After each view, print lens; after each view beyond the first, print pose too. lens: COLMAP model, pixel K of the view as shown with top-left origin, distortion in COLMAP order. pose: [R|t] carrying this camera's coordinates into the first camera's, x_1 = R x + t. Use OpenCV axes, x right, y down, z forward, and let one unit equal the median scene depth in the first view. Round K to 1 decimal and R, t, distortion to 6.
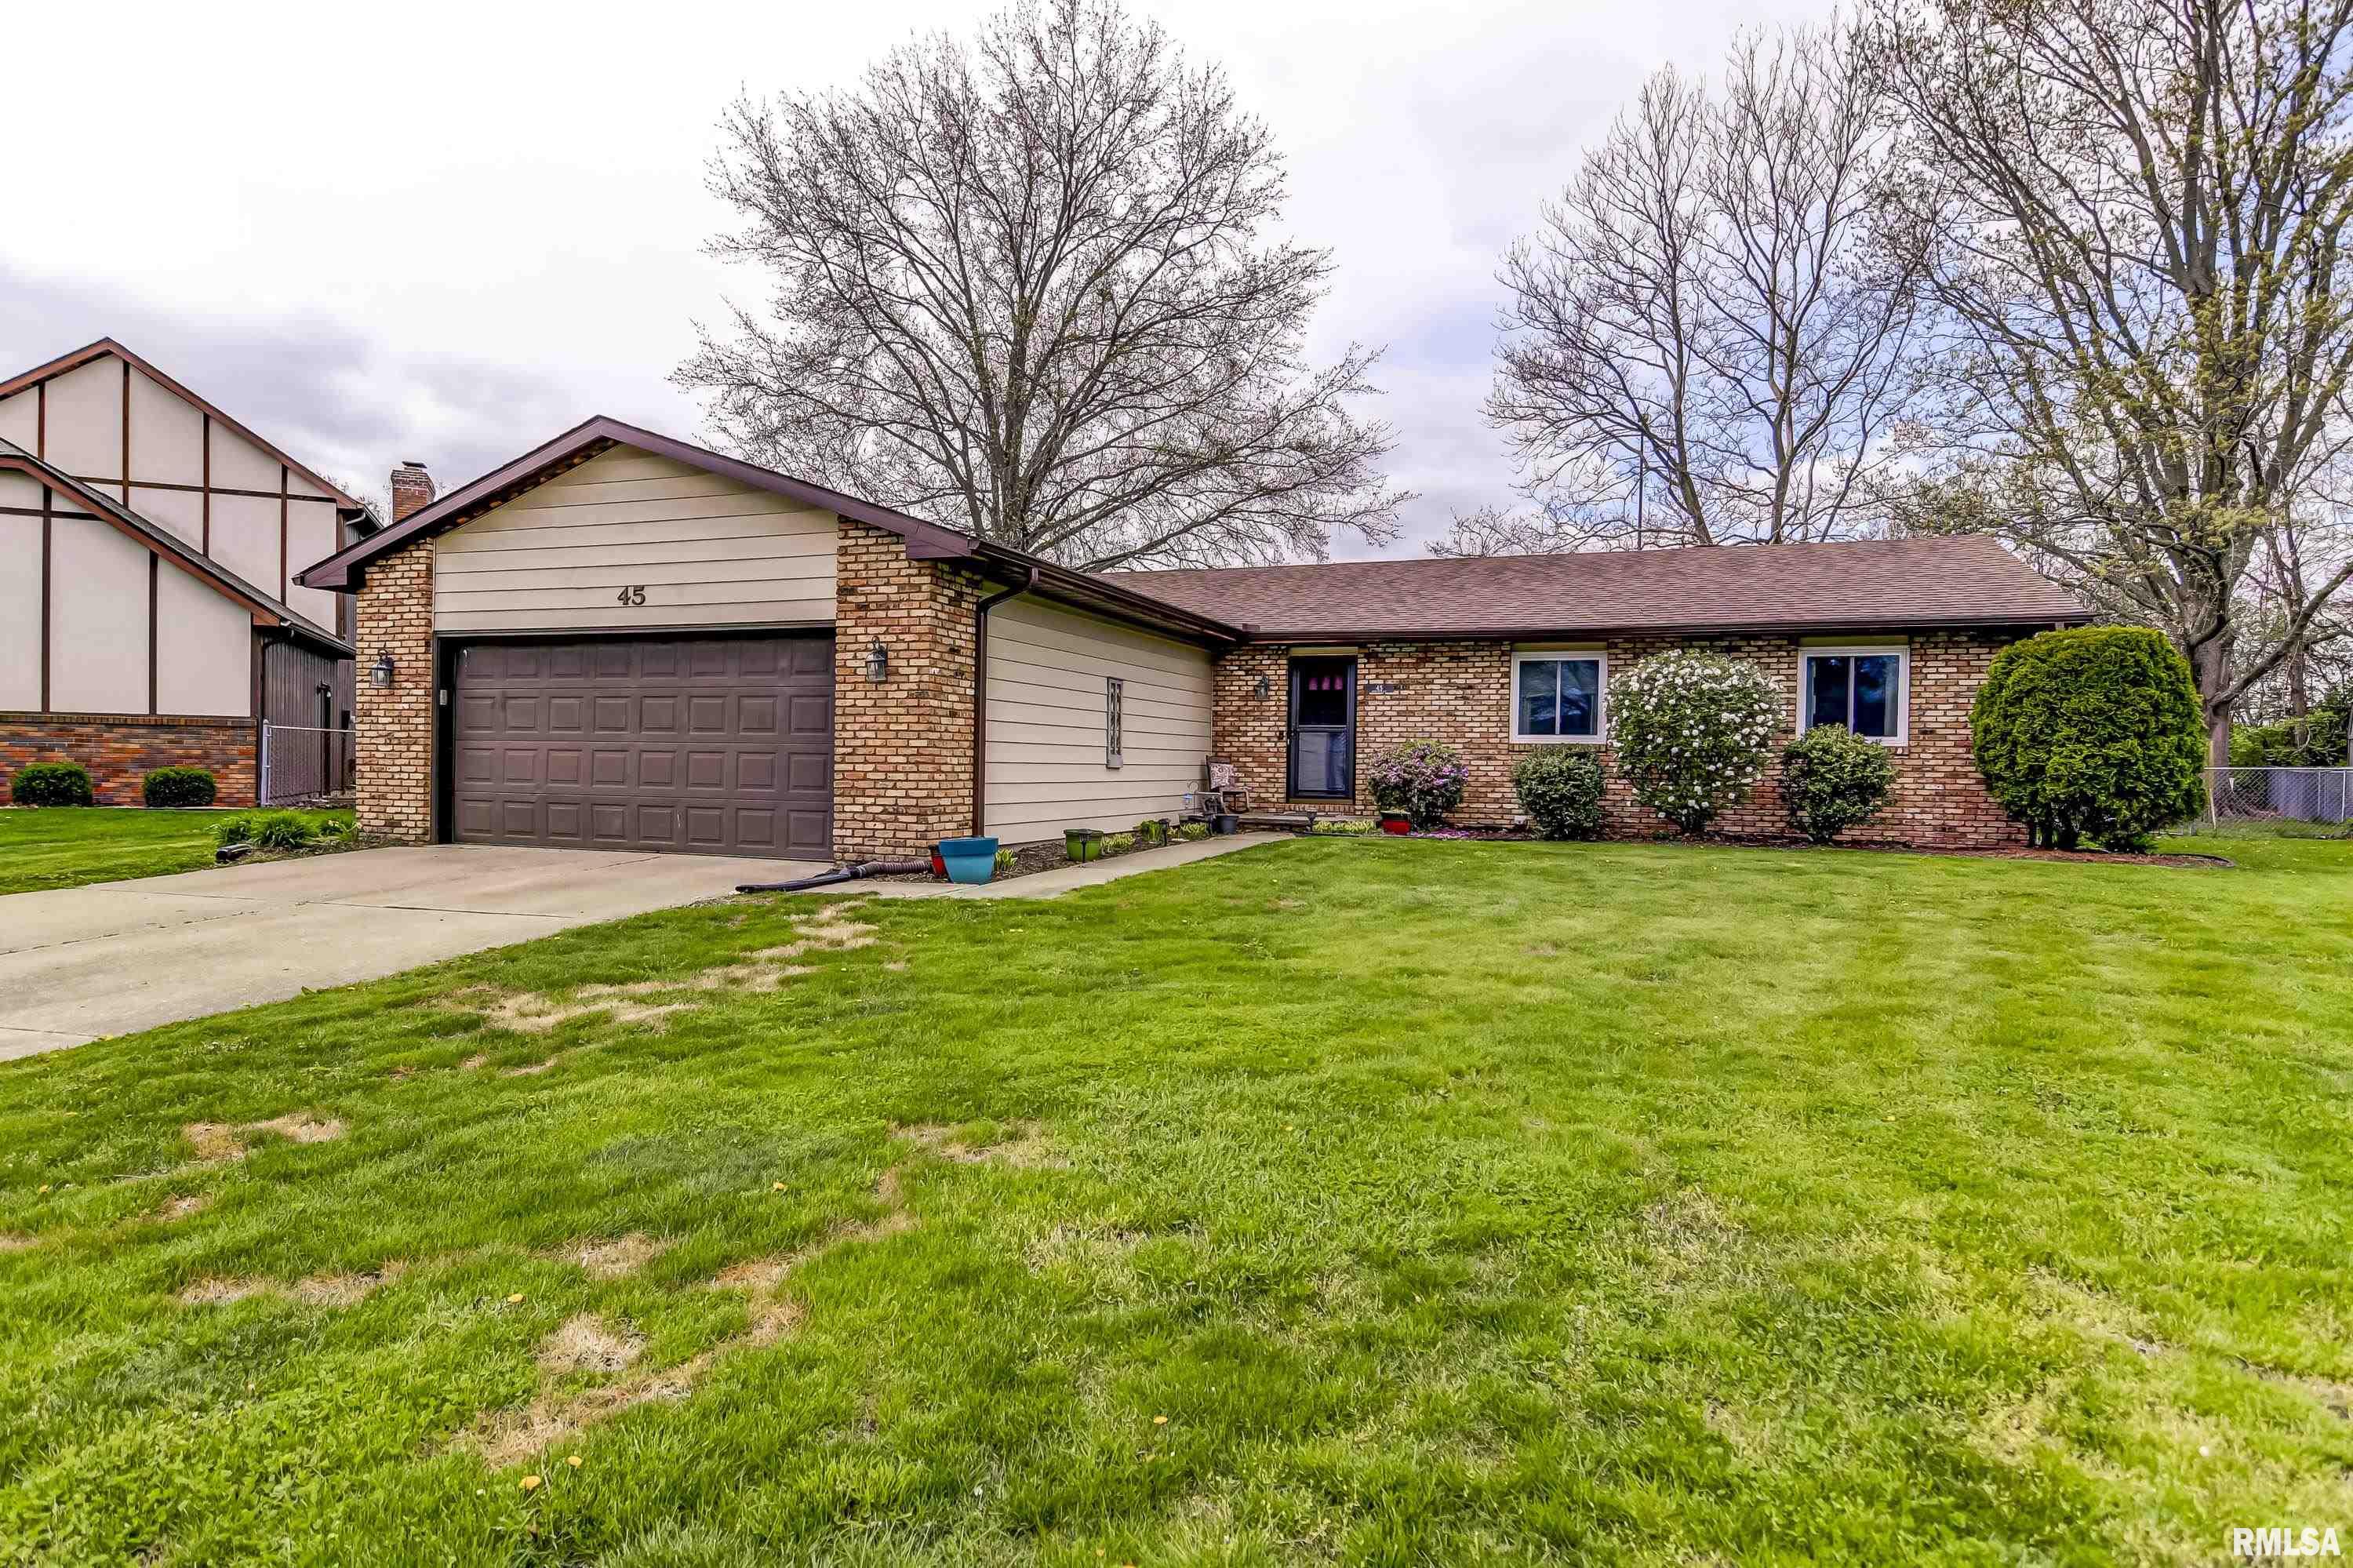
lens RADIAL K [[1330.9, 0, 1158.1], [0, 1330.9, 785.0], [0, 0, 1]] dist [0.002867, -0.000573]
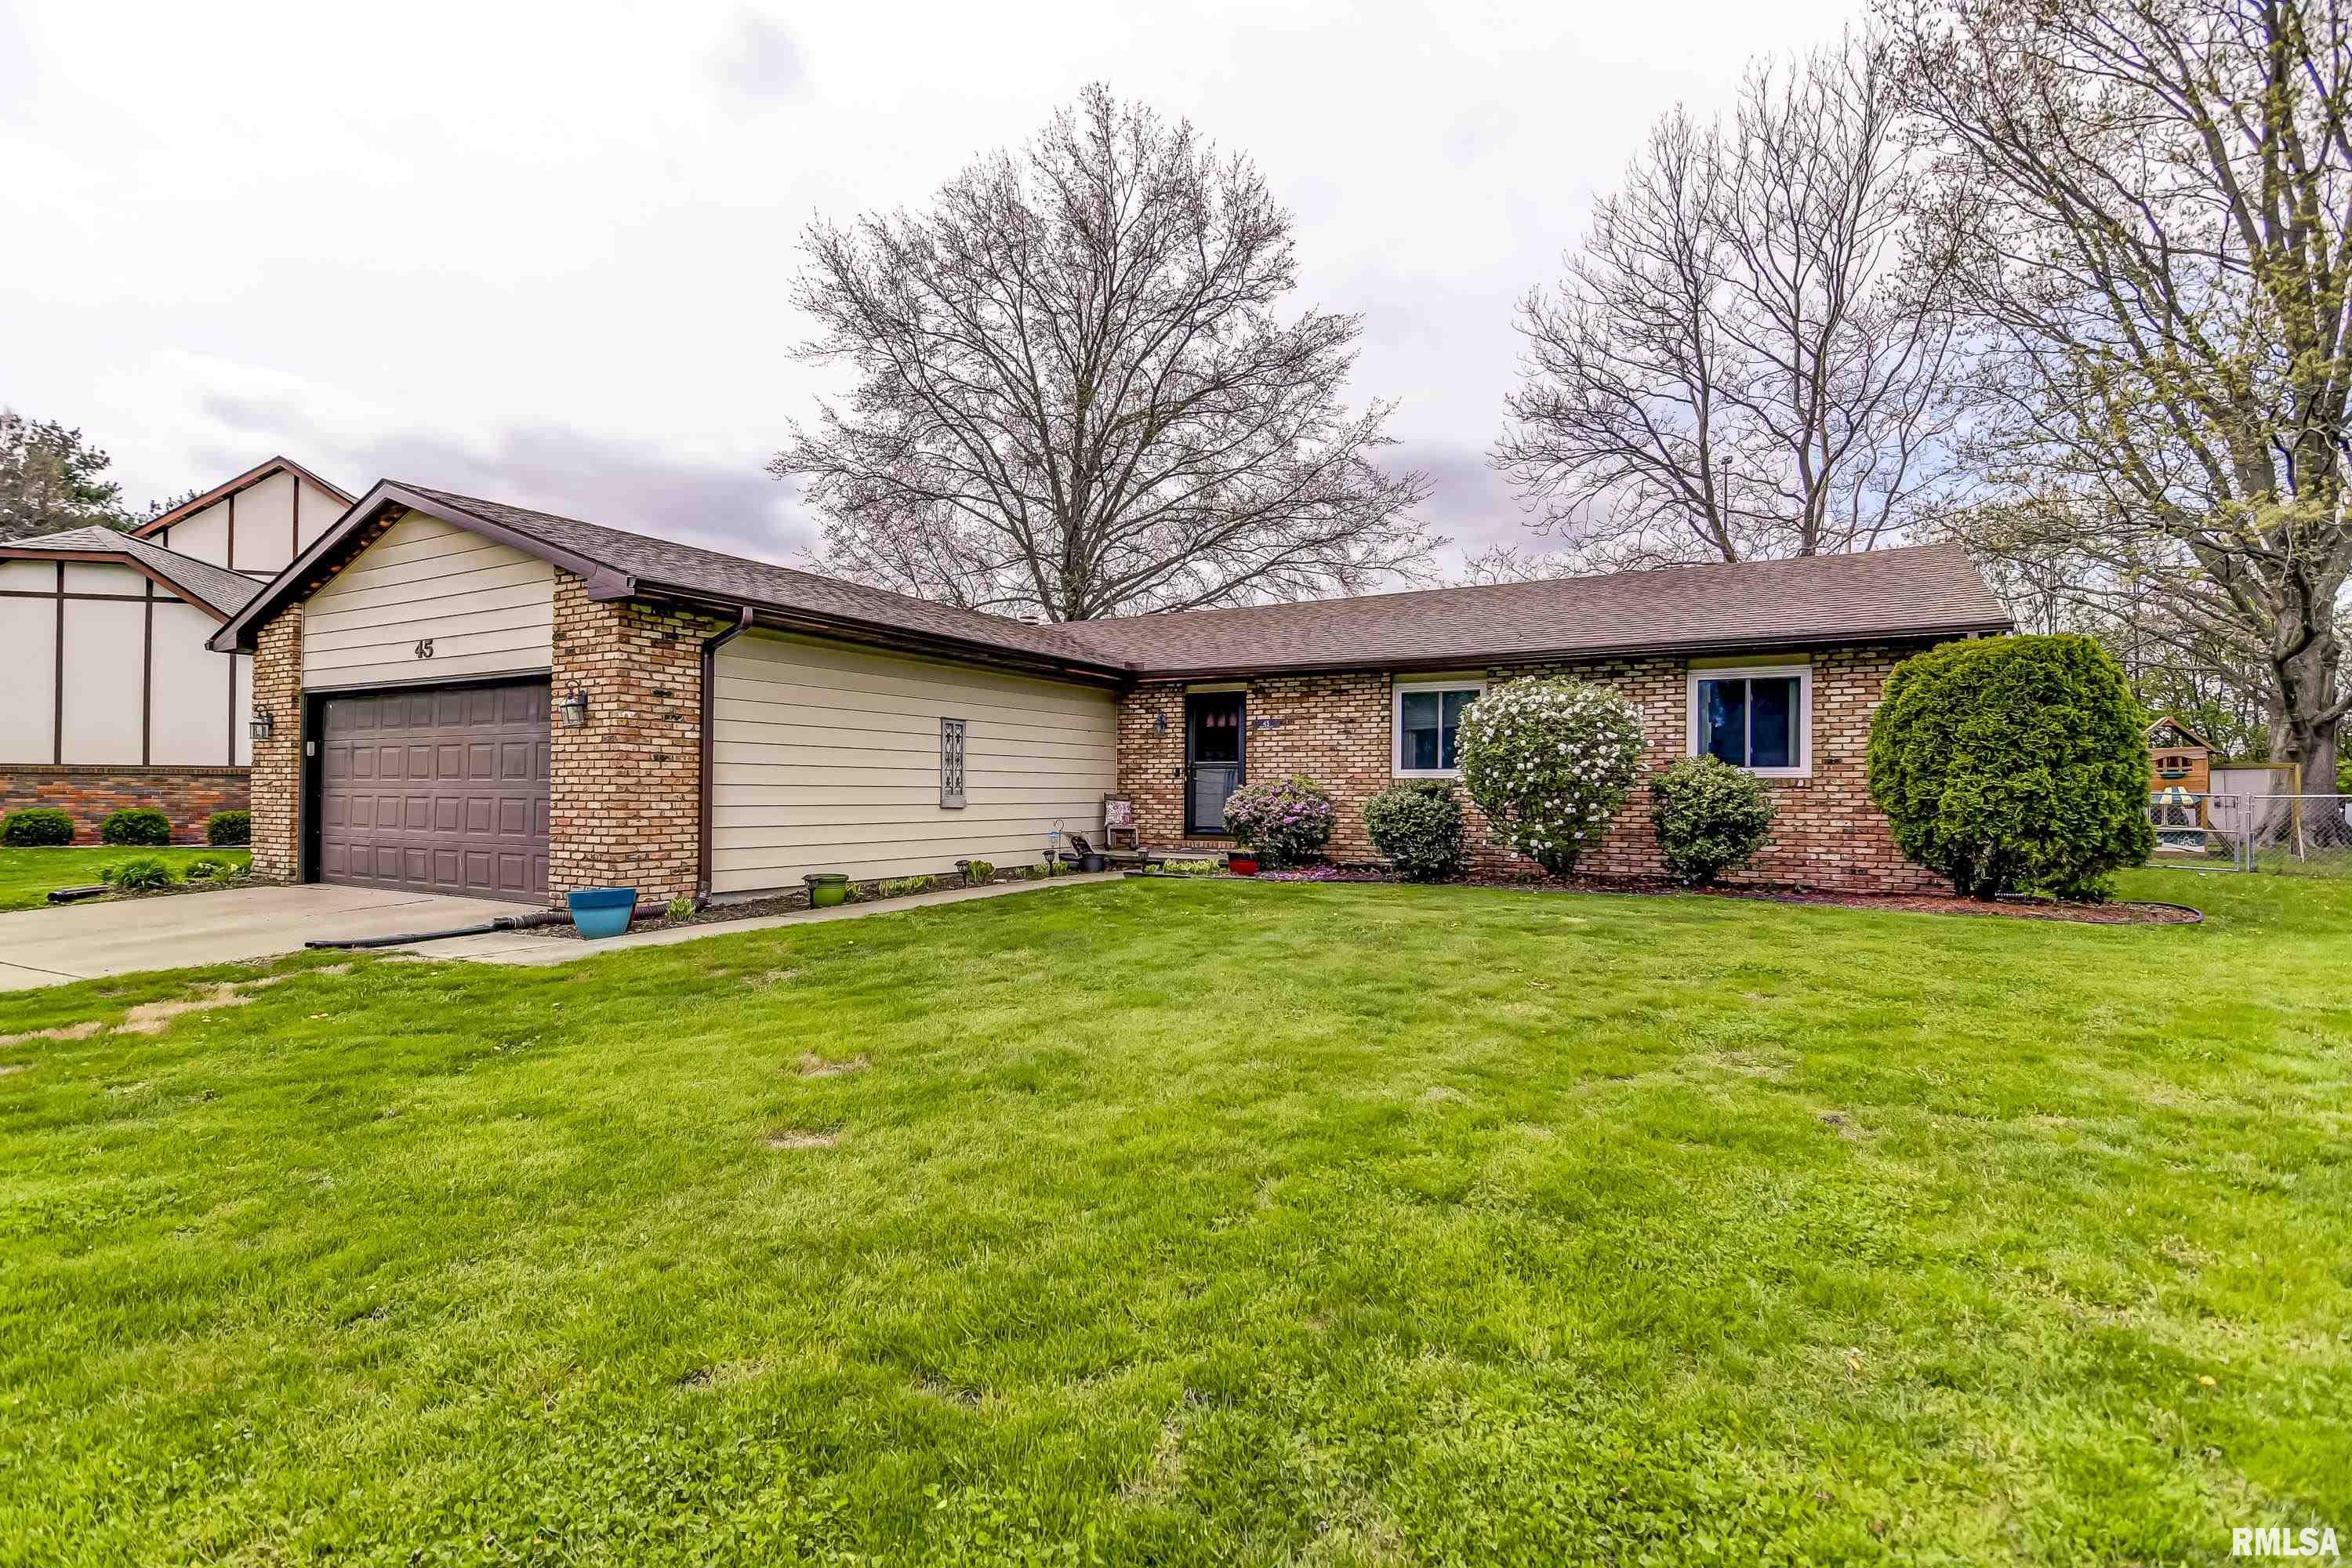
lens RADIAL K [[1136.9, 0, 1162.8], [0, 1136.9, 782.7], [0, 0, 1]] dist [0.001658, -0.002398]
pose [[0.985299, -0.010273, -0.170529, 0.263361], [0.005841, 0.999632, -0.026473, -0.008028], [0.170738, 0.025088, 0.984997, 0.178469]]
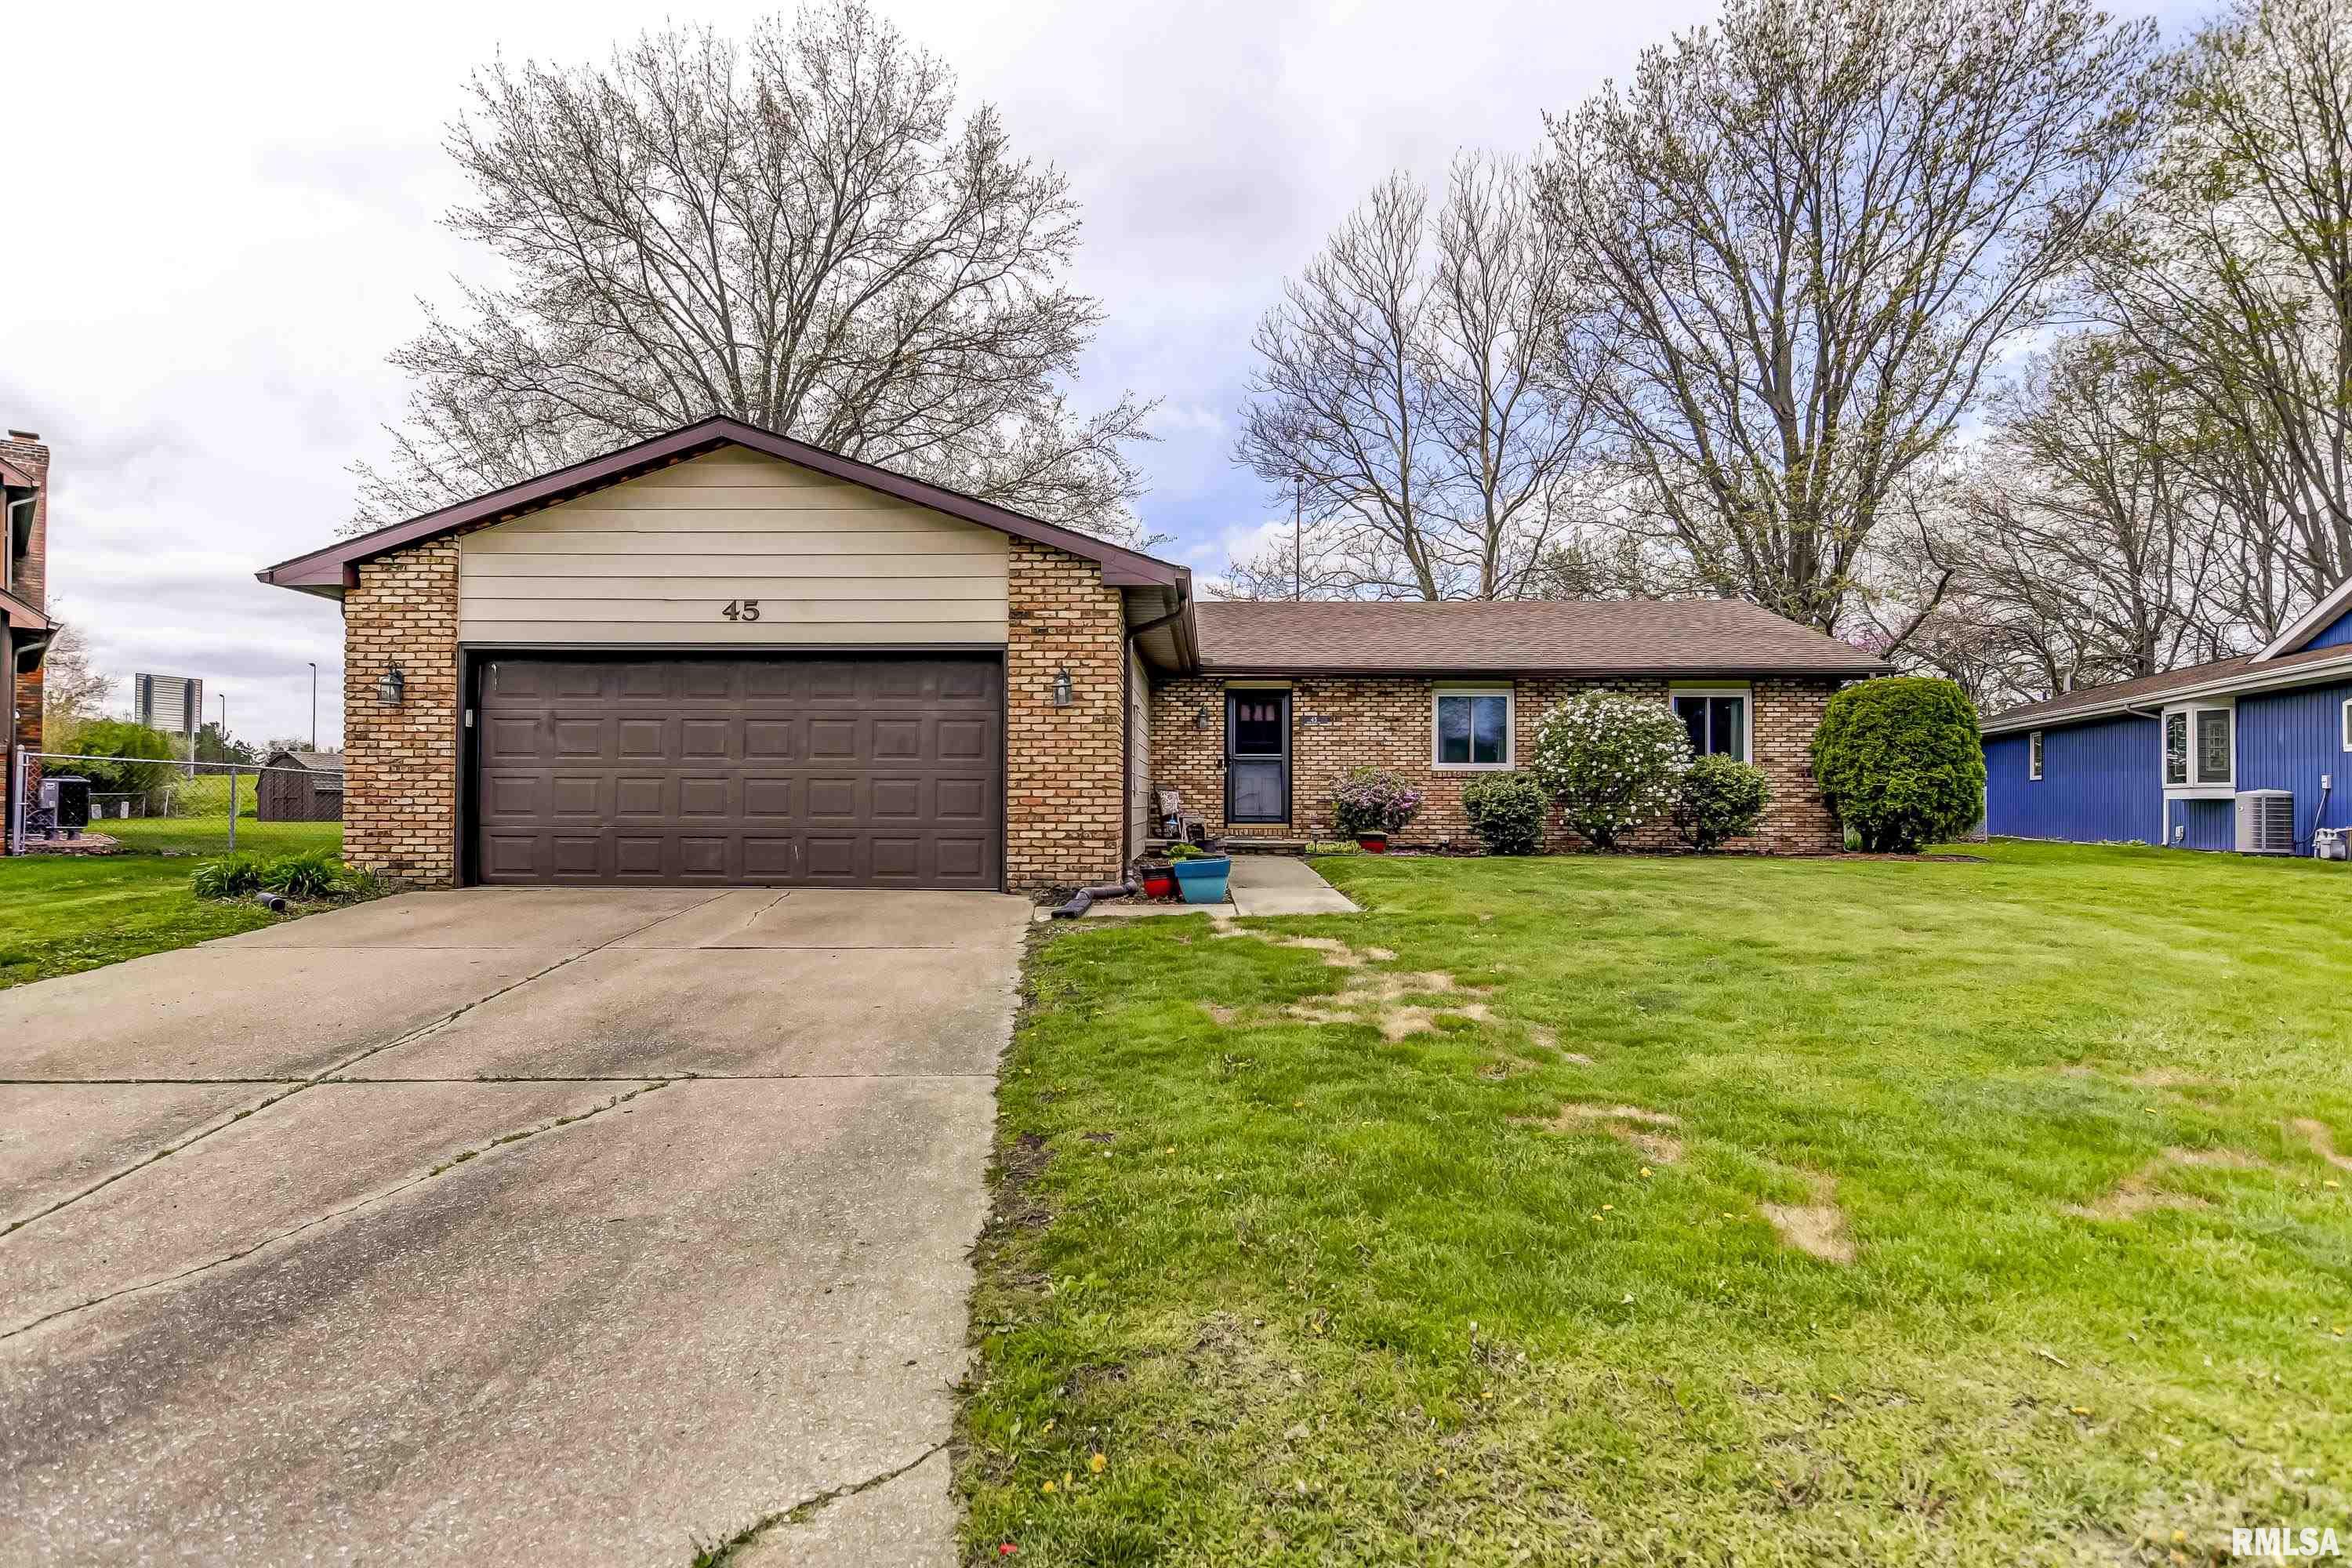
lens RADIAL K [[1330.3, 0, 1160.4], [0, 1330.3, 788.7], [0, 0, 1]] dist [0.002867, -0.000573]
pose [[0.945851, -0.006657, 0.324532, -0.338402], [0.014249, 0.999677, -0.021022, 0.004287], [-0.324287, 0.024508, 0.945641, 0.027362]]
